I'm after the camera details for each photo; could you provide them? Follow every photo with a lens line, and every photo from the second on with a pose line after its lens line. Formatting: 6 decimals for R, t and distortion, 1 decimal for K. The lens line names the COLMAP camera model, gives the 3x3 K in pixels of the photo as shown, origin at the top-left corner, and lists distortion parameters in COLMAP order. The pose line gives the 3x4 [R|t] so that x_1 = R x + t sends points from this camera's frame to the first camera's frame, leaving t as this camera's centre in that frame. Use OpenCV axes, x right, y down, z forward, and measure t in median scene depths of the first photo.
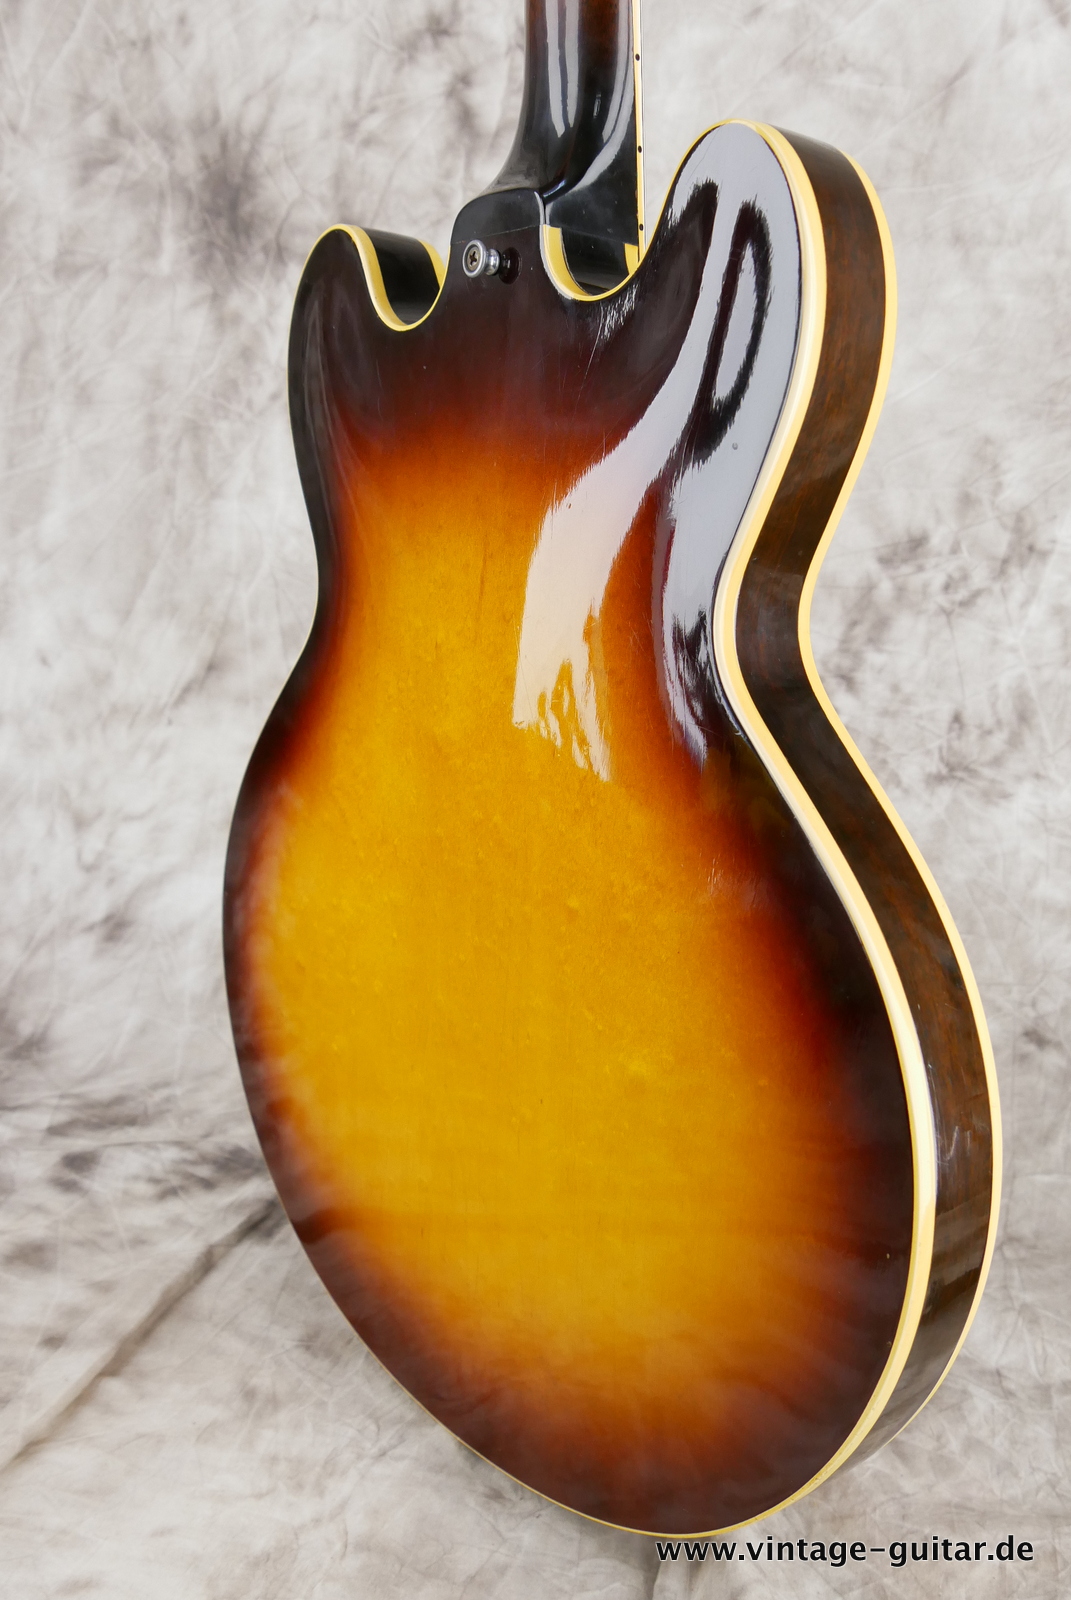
lens RADIAL K [[1461.9, 0, 532.5], [0, 1461.9, 803.4], [0, 0, 1]] dist [-0.033594, 0.000000]
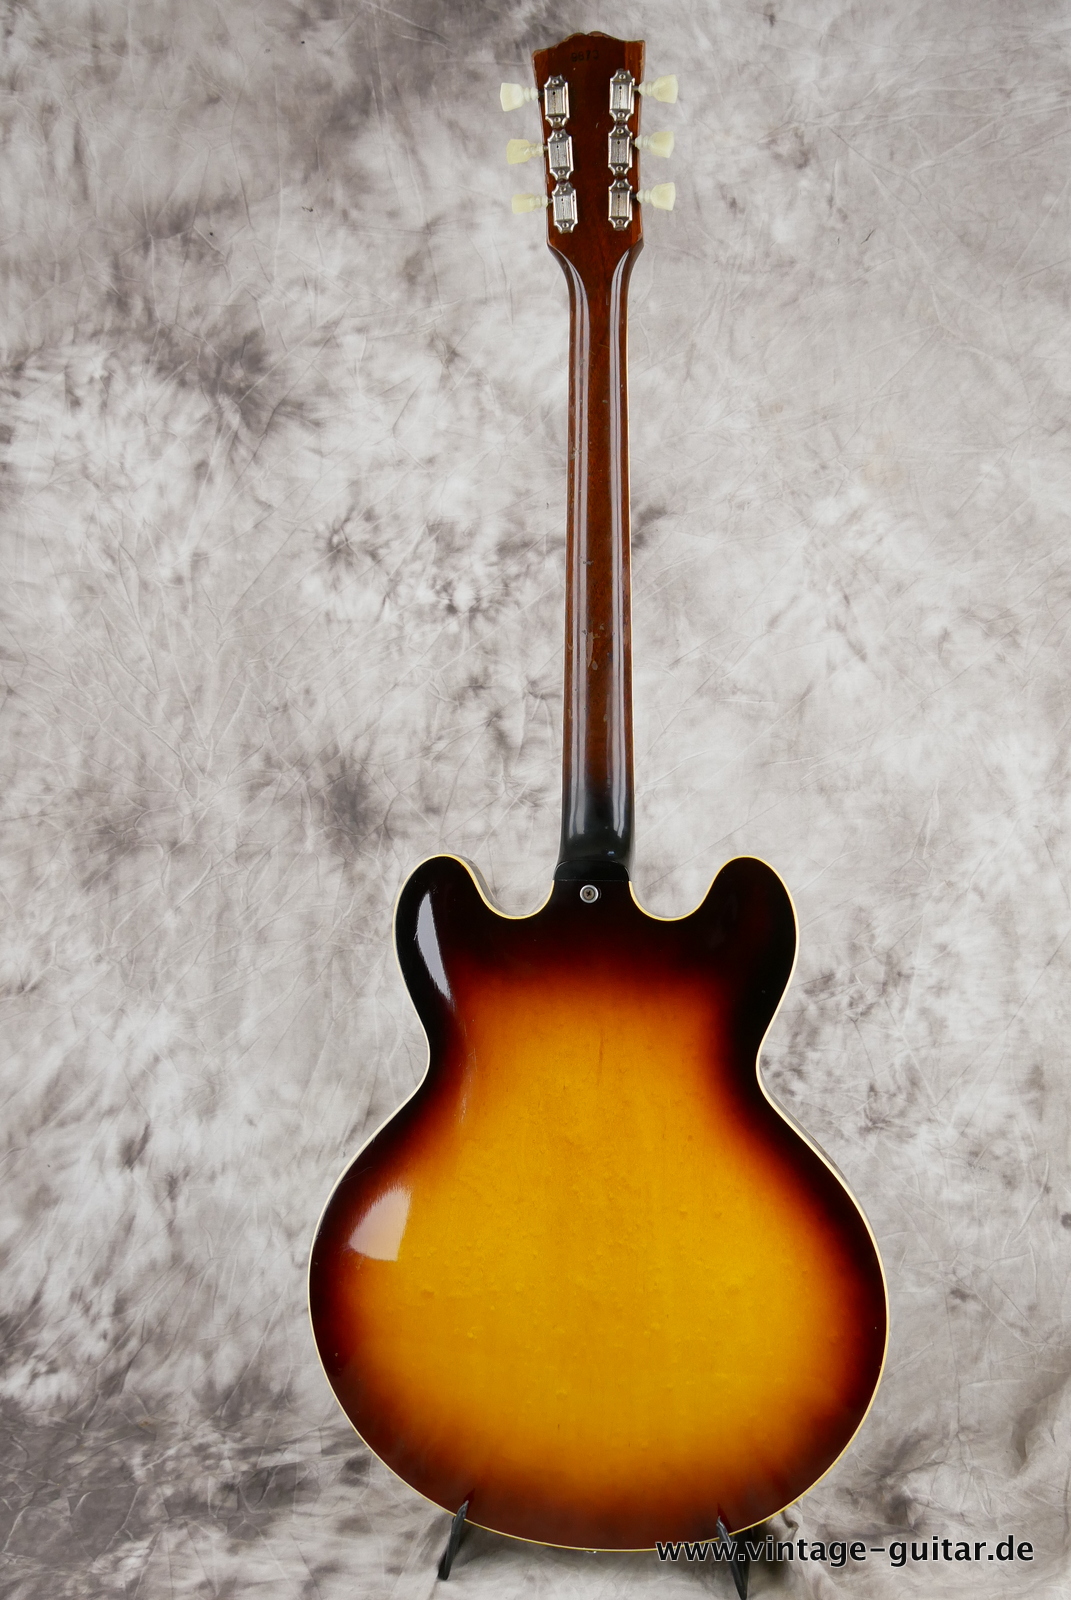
lens RADIAL K [[1461.9, 0, 525.4], [0, 1461.9, 803.3], [0, 0, 1]] dist [-0.033594, 0.000000]
pose [[0.990603, -0.111112, 0.079749, -0.151159], [0.125994, 0.968219, -0.216051, -0.059656], [-0.053209, 0.224068, 0.973120, -0.513664]]
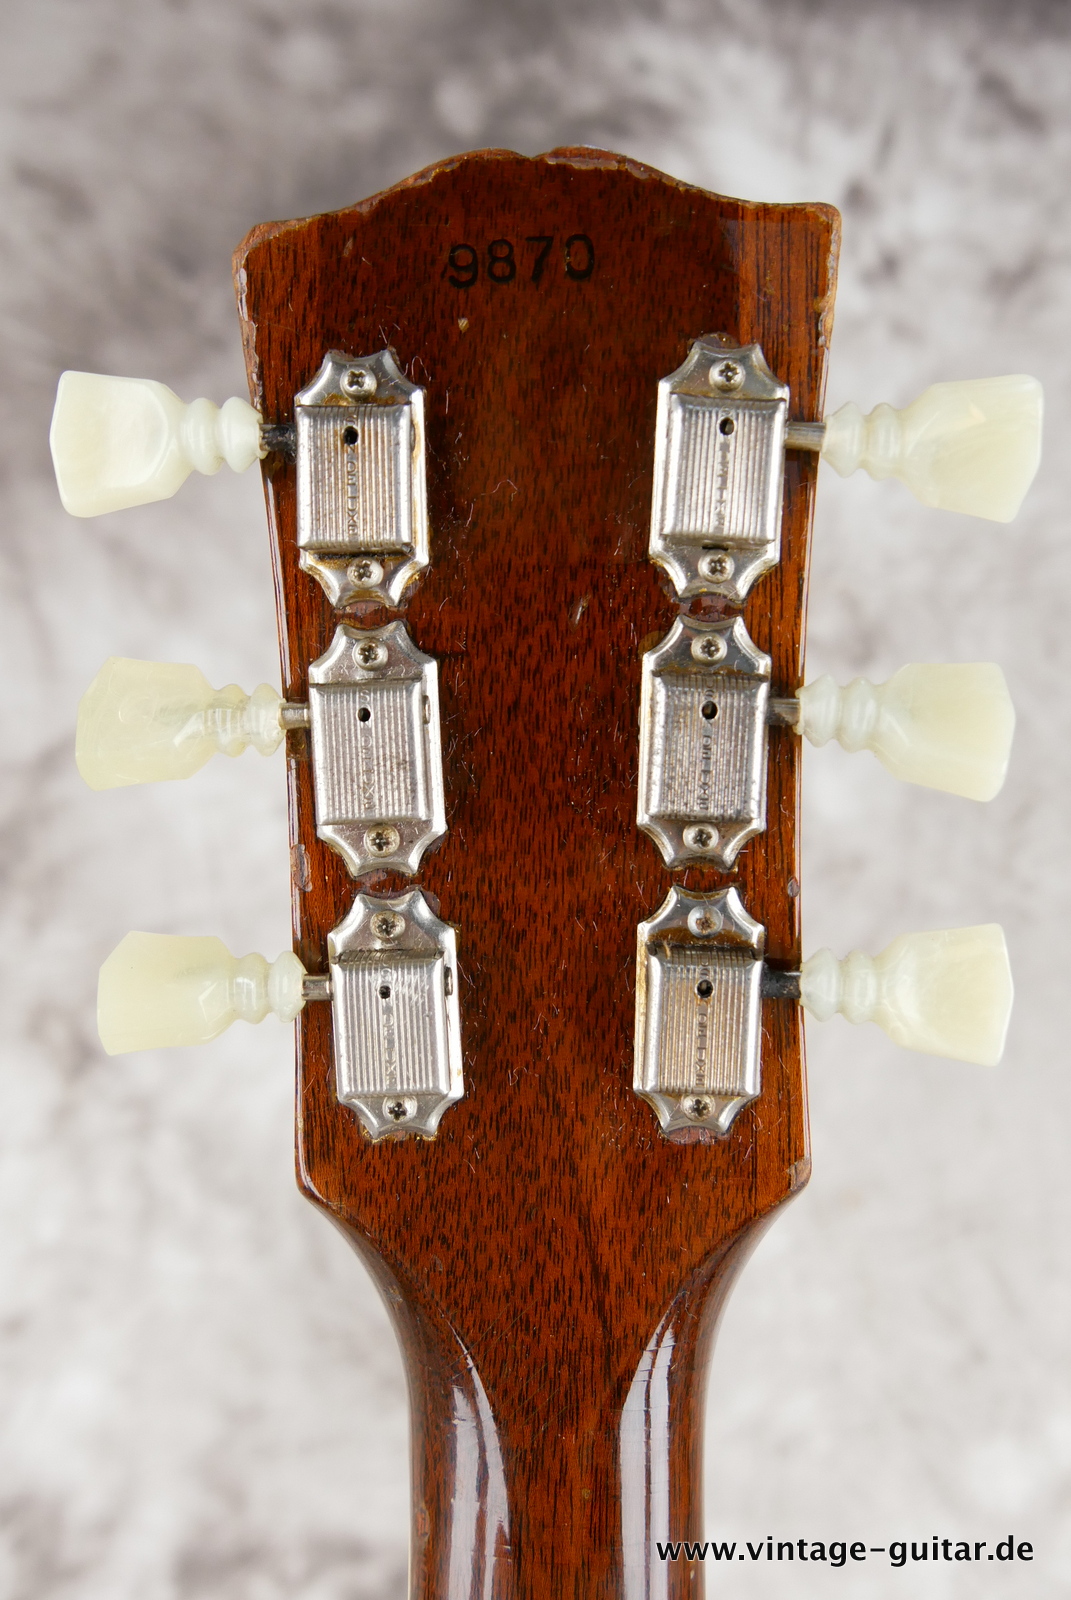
lens RADIAL K [[1461.9, 0, 532.6], [0, 1461.9, 805.4], [0, 0, 1]] dist [-0.033594, 0.000000]
pose [[0.962651, -0.067116, 0.262293, -0.017587], [0.180005, 0.882316, -0.434875, -0.662109], [-0.202238, 0.465847, 0.861444, 0.258144]]
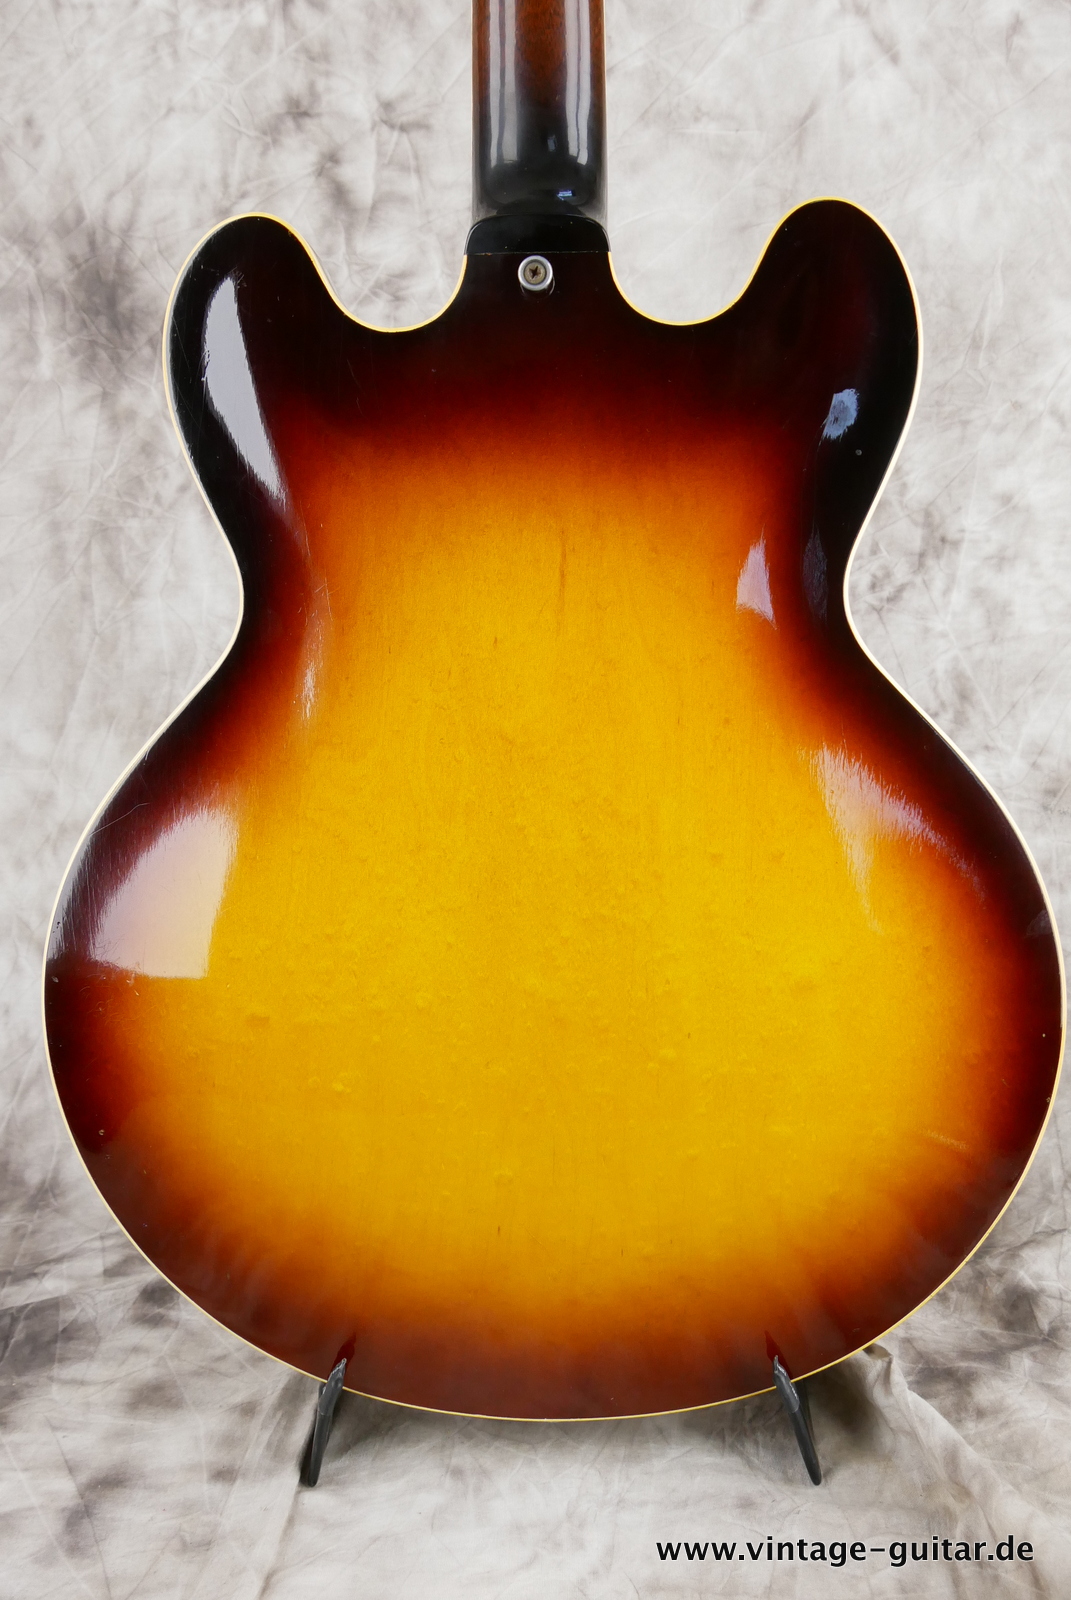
lens RADIAL K [[1461.9, 0, 530.0], [0, 1461.9, 802.5], [0, 0, 1]] dist [-0.033594, 0.000000]
pose [[0.971282, -0.157129, 0.178669, -0.162136], [0.165583, 0.985632, -0.033336, 0.000751], [-0.170864, 0.061963, 0.983344, 0.007915]]
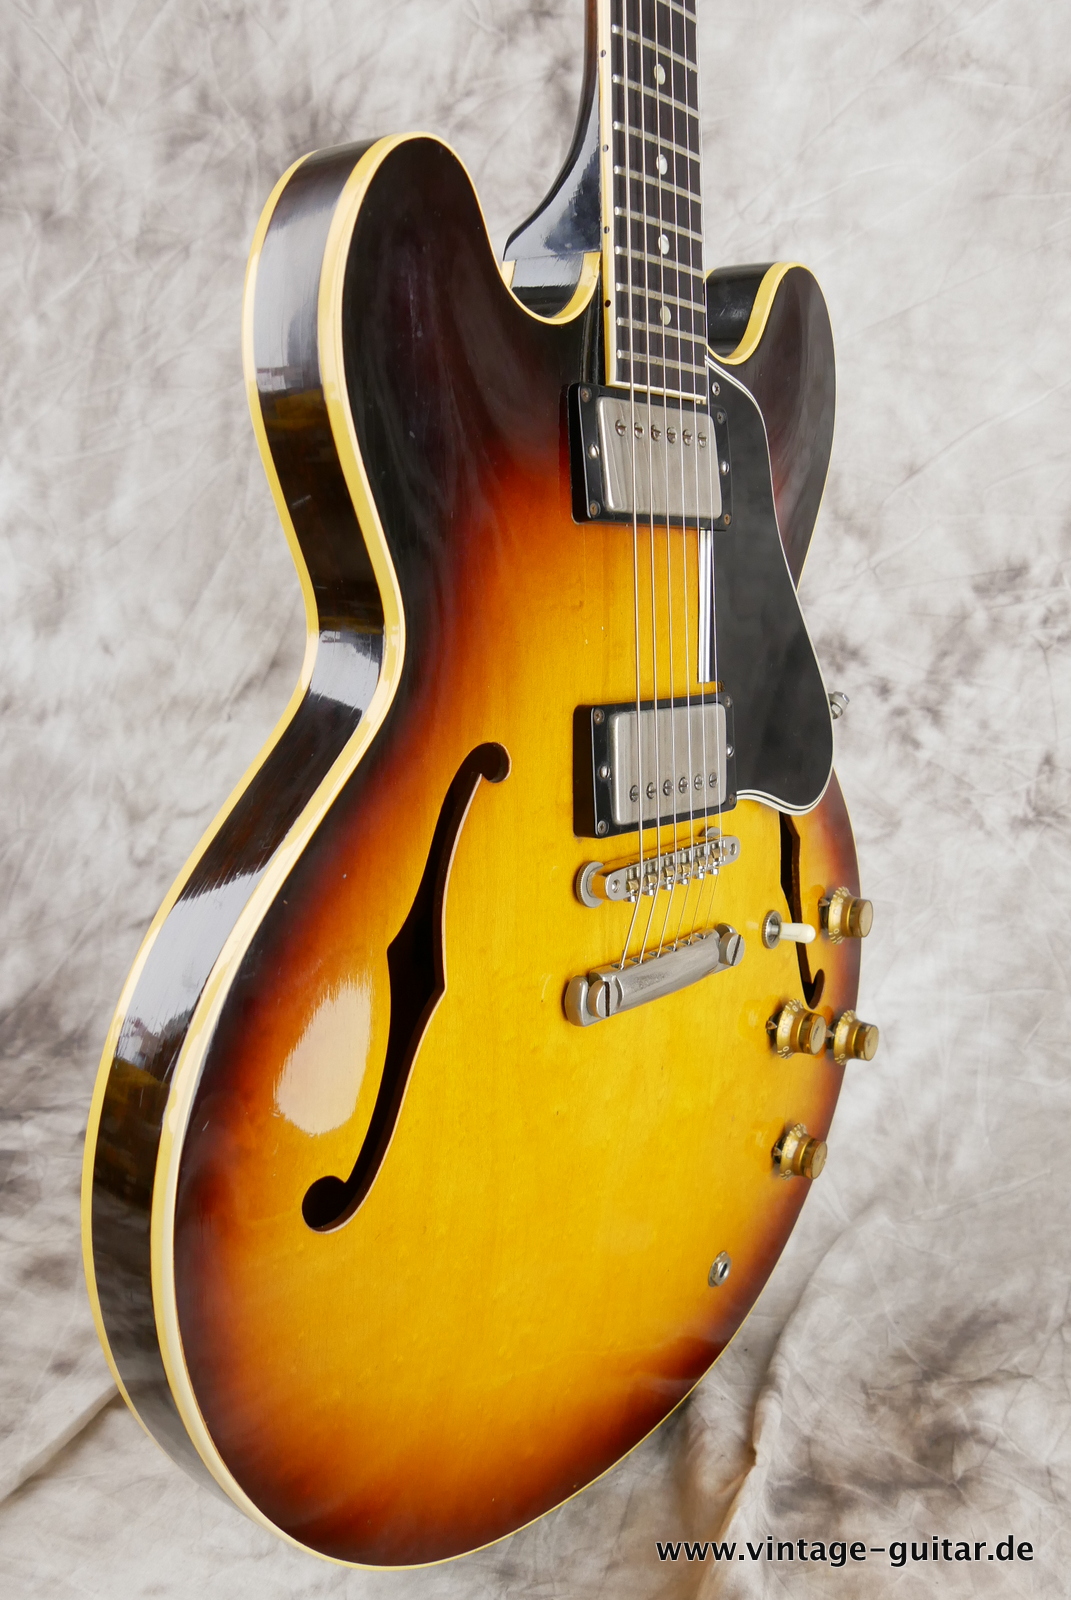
lens RADIAL K [[1461.9, 0, 535.9], [0, 1461.9, 805.0], [0, 0, 1]] dist [-0.033594, 0.000000]
pose [[0.997094, 0.054244, -0.053485, 0.011273], [-0.053353, 0.998414, 0.017958, -0.026848], [0.054374, -0.015052, 0.998407, 0.036154]]
